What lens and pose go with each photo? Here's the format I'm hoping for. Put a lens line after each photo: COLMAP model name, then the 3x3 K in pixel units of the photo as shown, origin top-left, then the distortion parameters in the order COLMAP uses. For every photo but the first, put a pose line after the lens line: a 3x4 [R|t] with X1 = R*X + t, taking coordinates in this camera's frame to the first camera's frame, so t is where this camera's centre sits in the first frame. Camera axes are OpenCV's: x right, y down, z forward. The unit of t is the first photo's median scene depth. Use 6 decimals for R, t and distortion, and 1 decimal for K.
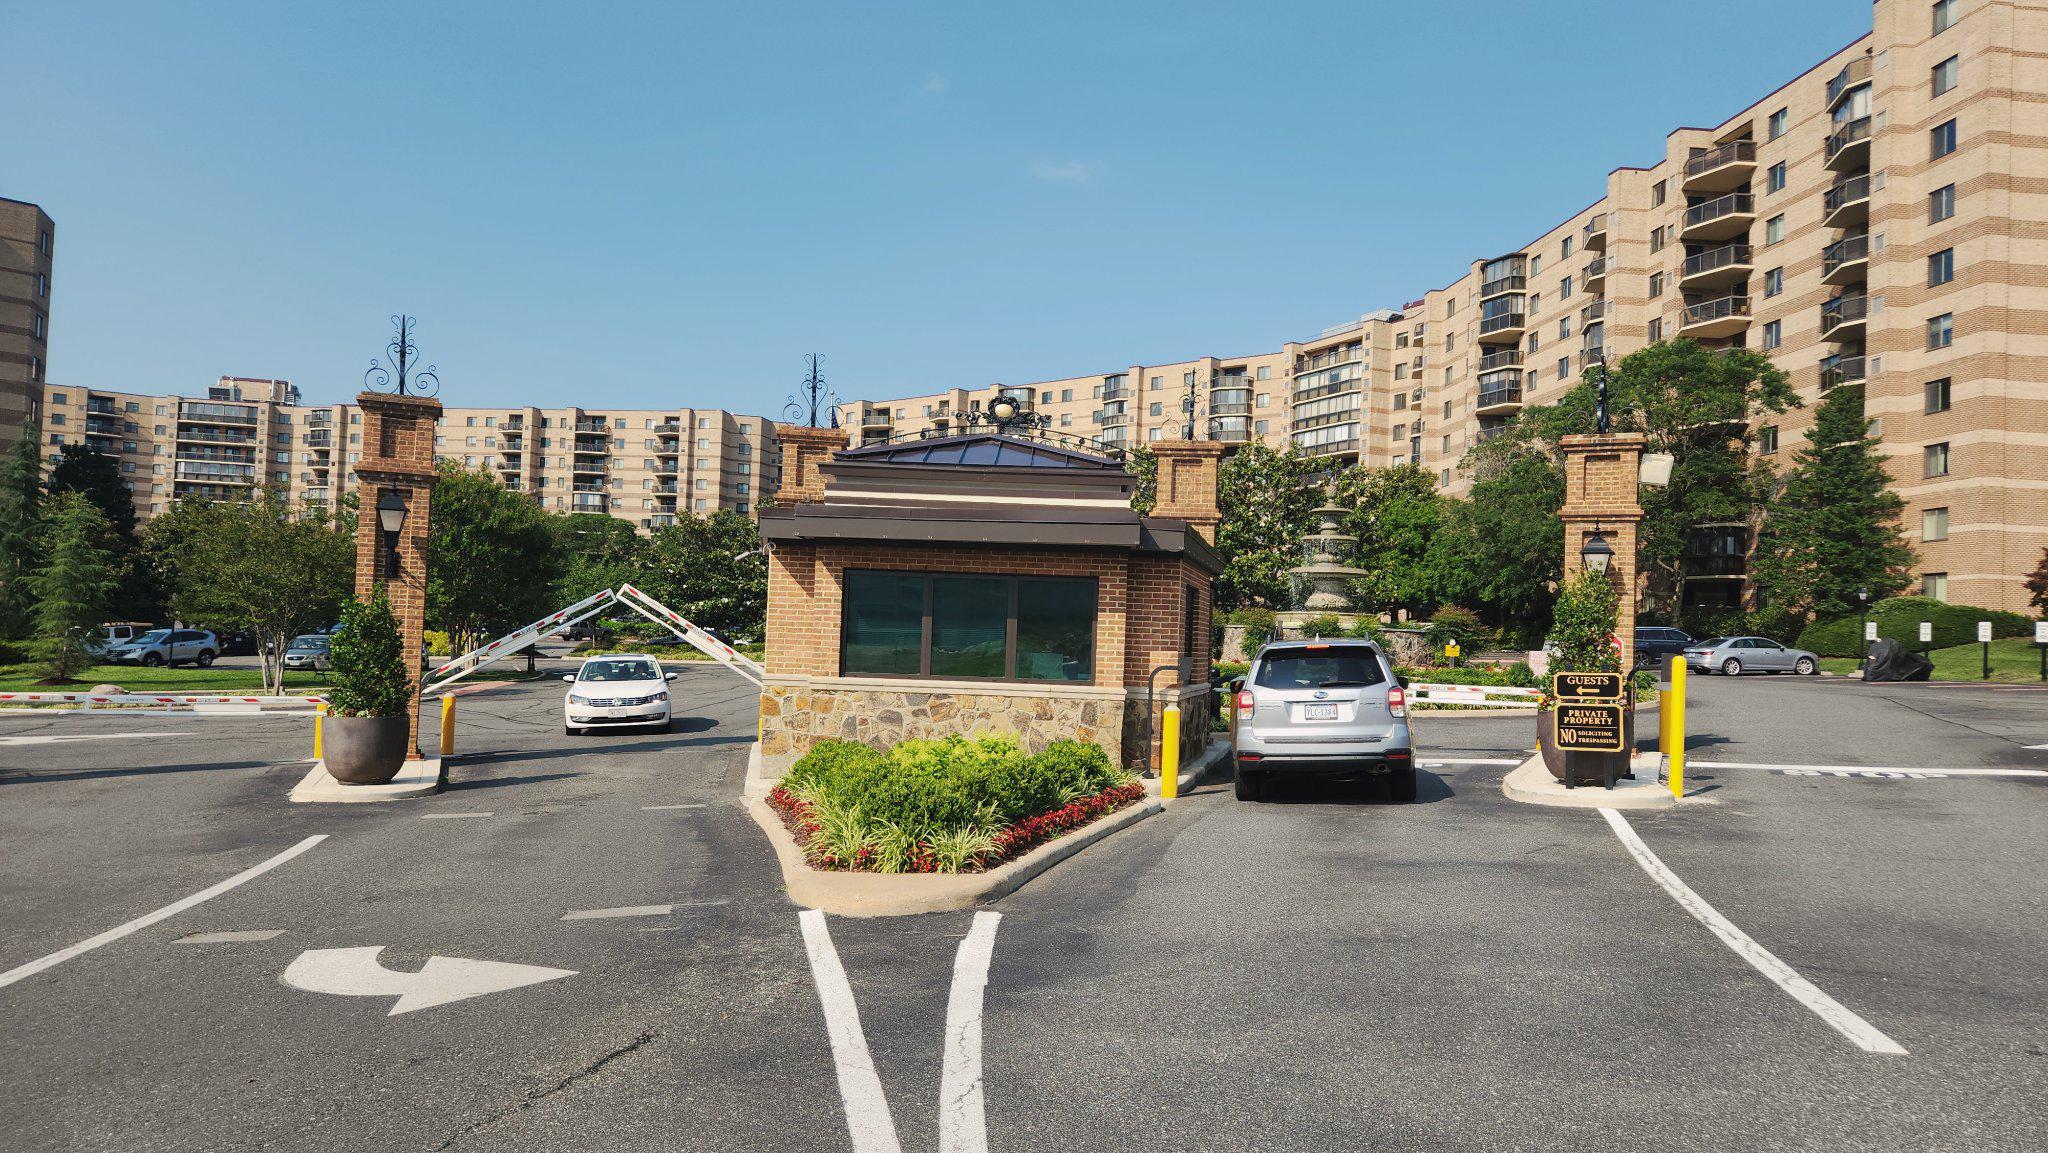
lens RADIAL K [[1328.2, 0, 1024.0], [0, 1328.2, 576.5], [0, 0, 1]] dist [0.075824, -0.072334]
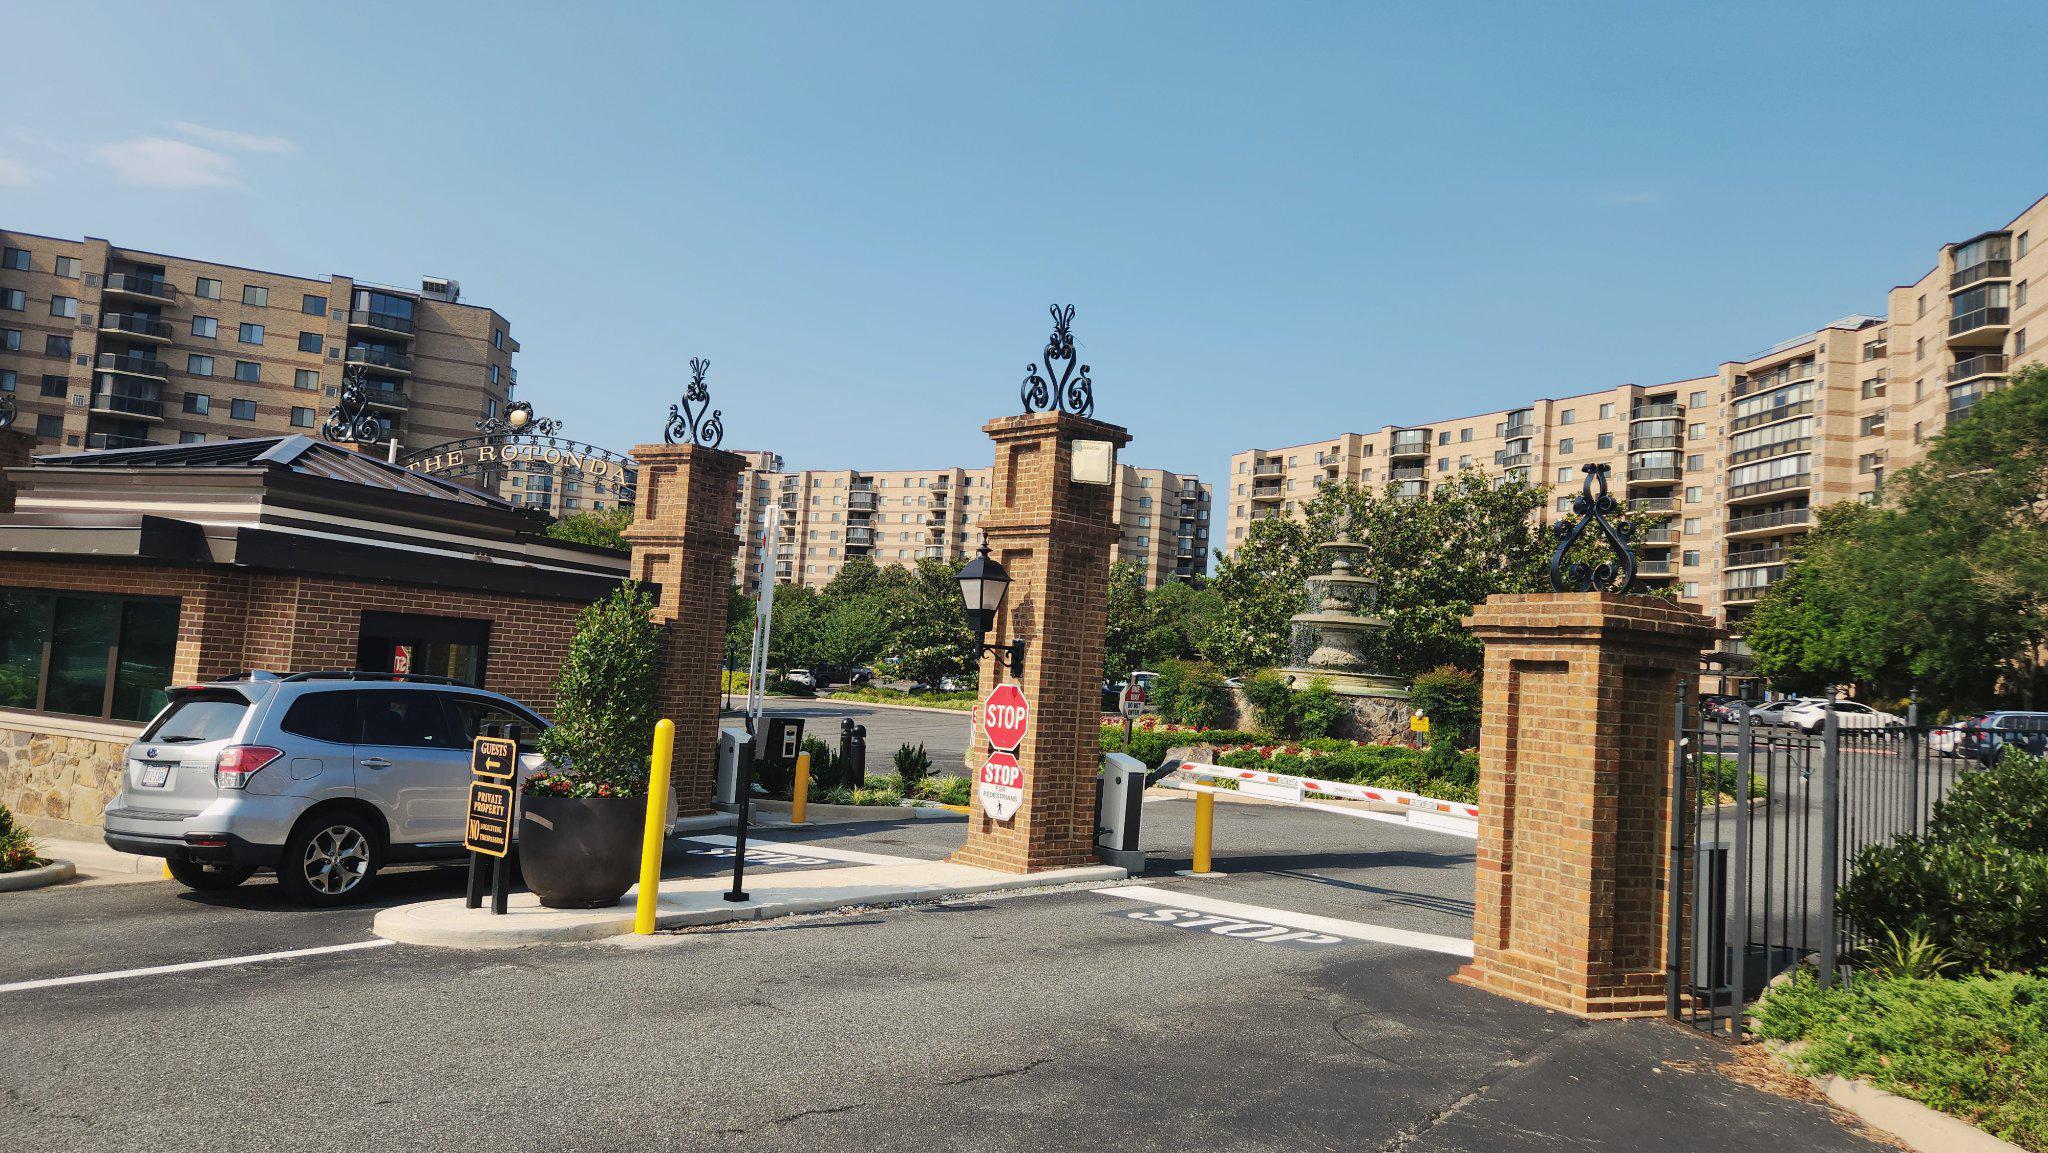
lens RADIAL K [[1328.2, 0, 1024.0], [0, 1328.2, 576.5], [0, 0, 1]] dist [0.075824, -0.072334]
pose [[0.930059, 0.002328, -0.367404, 0.097721], [-0.017807, 0.999090, -0.038748, 0.001195], [0.366980, 0.042581, 0.929254, 0.048999]]
